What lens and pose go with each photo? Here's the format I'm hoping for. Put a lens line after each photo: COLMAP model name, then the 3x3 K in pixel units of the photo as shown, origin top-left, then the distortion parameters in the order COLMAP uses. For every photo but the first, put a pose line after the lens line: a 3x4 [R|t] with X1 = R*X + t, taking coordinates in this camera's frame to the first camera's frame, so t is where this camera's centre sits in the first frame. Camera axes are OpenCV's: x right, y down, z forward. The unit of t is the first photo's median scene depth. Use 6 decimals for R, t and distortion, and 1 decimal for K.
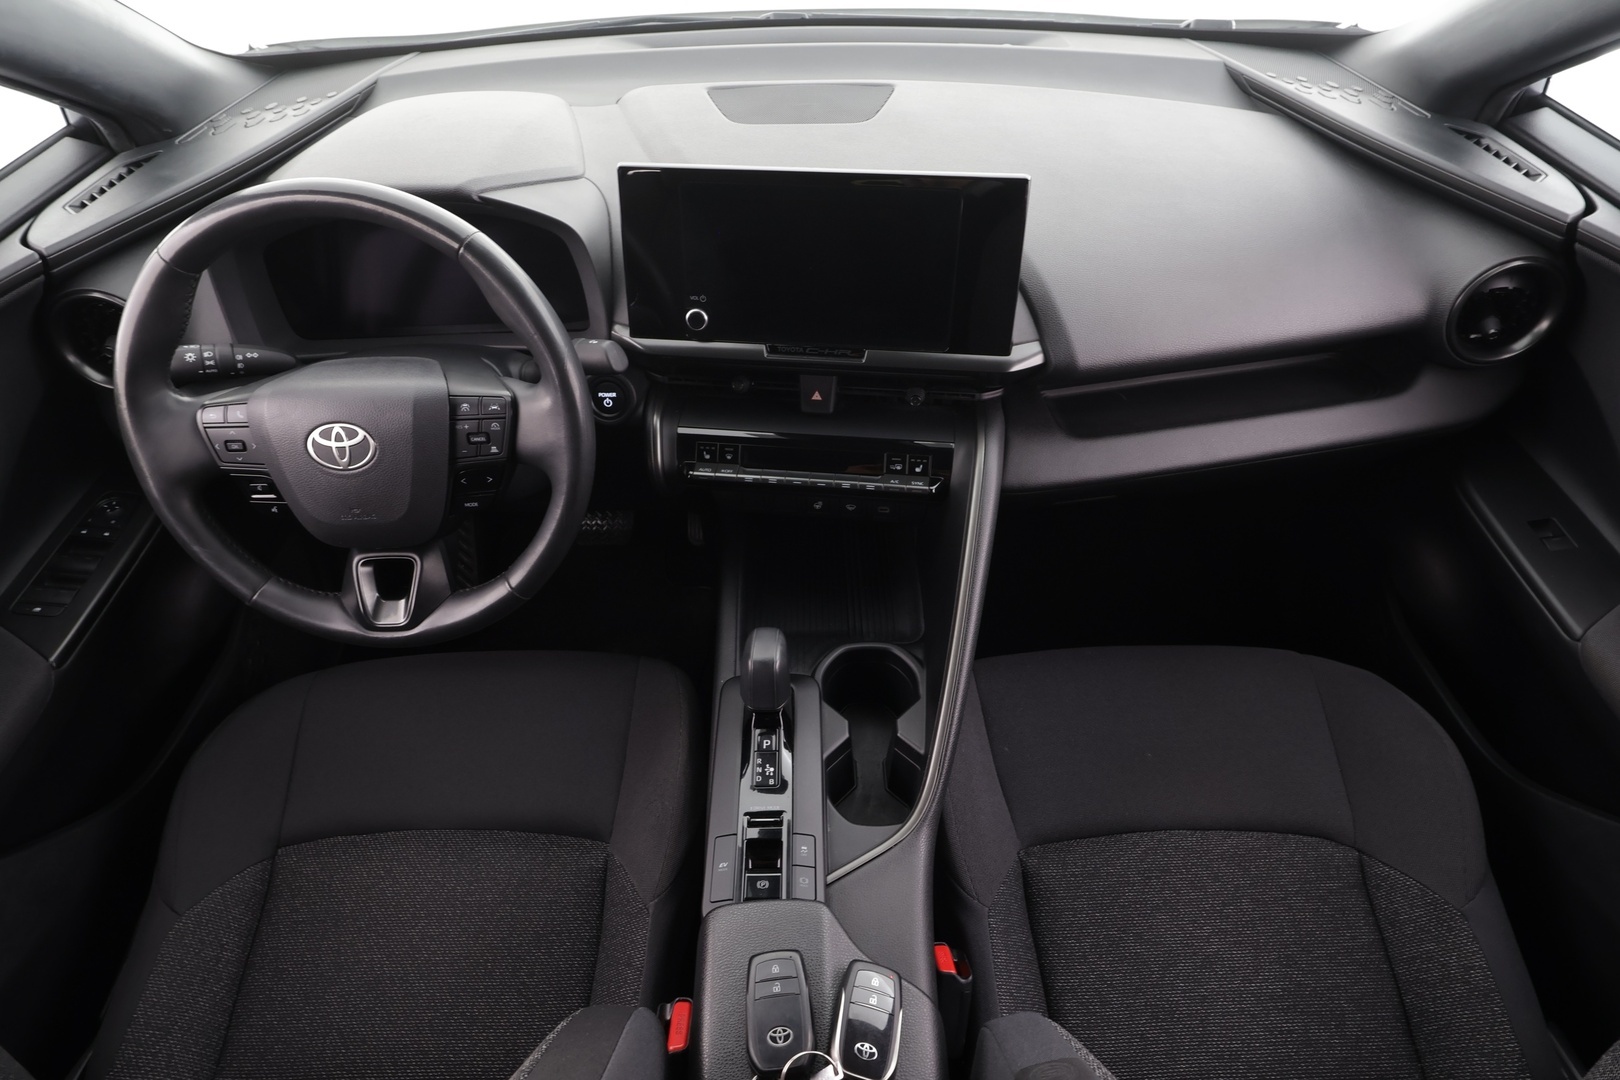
lens RADIAL K [[874.1, 0, 810.0], [0, 874.1, 540.0], [0, 0, 1]] dist [0.000548, -0.000330]
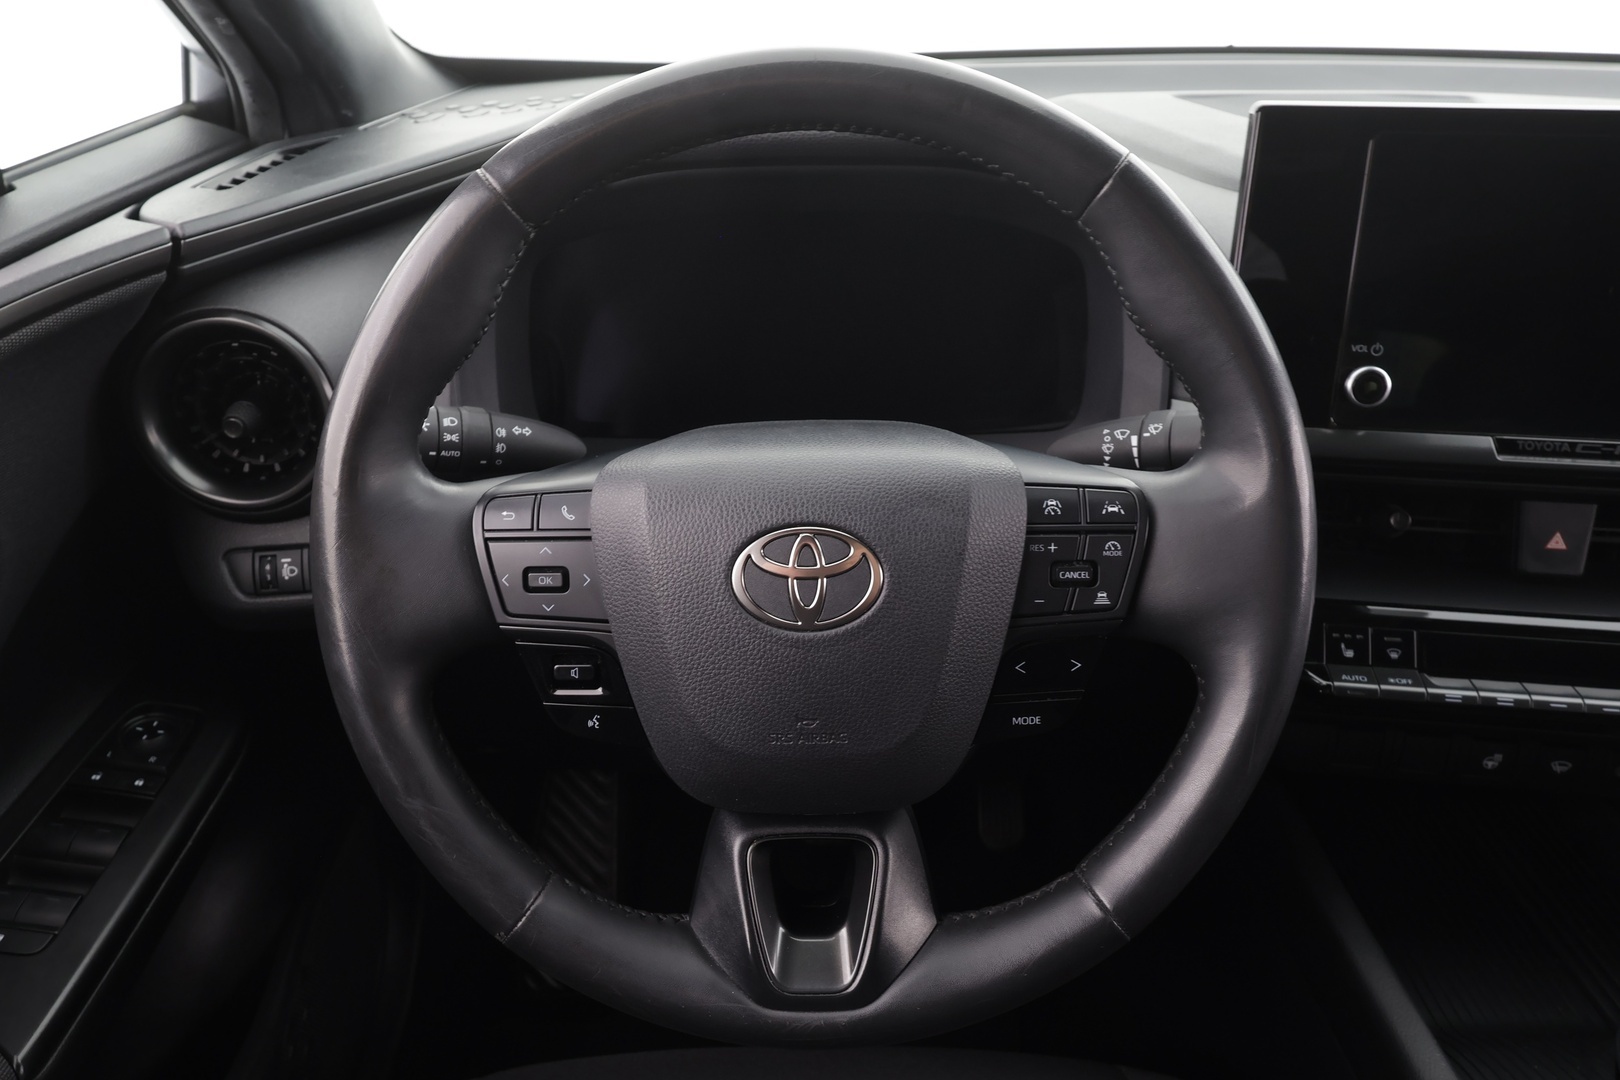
lens RADIAL K [[1132.7, 0, 810.0], [0, 1132.7, 540.0], [0, 0, 1]] dist [0.002791, -0.001849]
pose [[0.999751, 0.021791, -0.004876, -0.470448], [-0.022295, 0.961822, -0.272765, 0.031510], [-0.001254, 0.272805, 0.962068, 0.375843]]
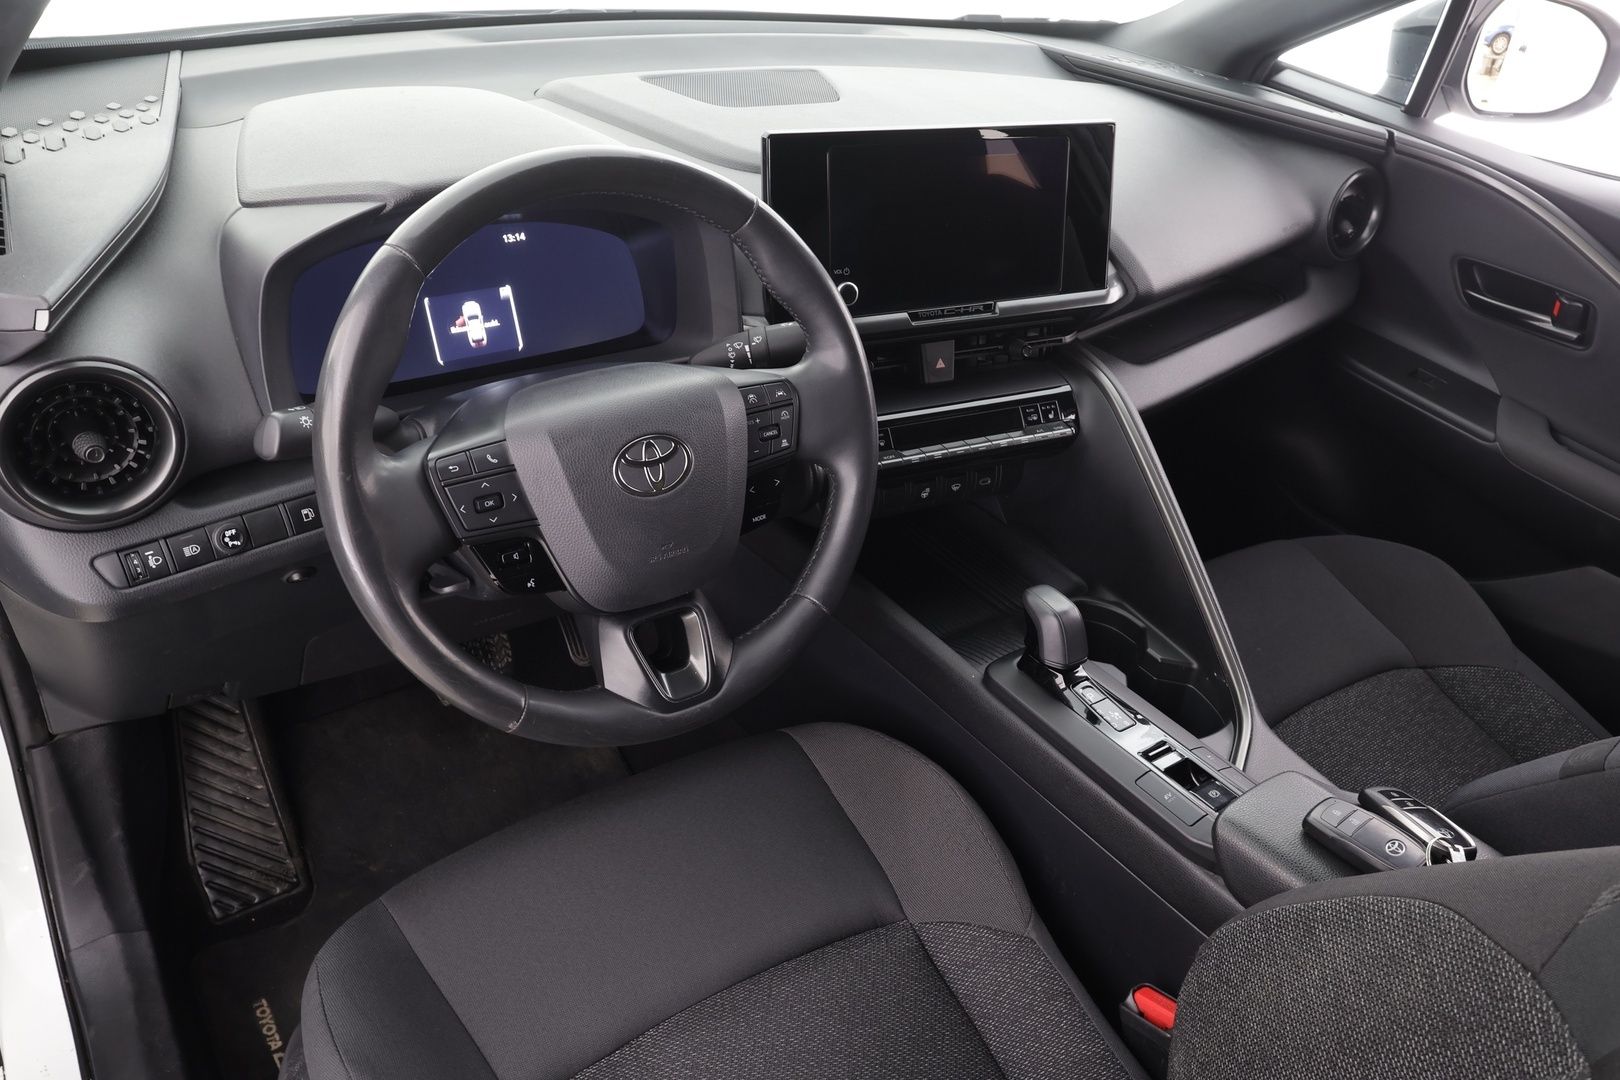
lens RADIAL K [[1191.3, 0, 810.0], [0, 1191.3, 540.0], [0, 0, 1]] dist [0.002513, 0.001284]
pose [[0.823009, -0.224119, 0.521946, -0.884793], [0.305311, 0.949392, -0.073756, 0.072407], [-0.479001, 0.220058, 0.849784, 0.021124]]
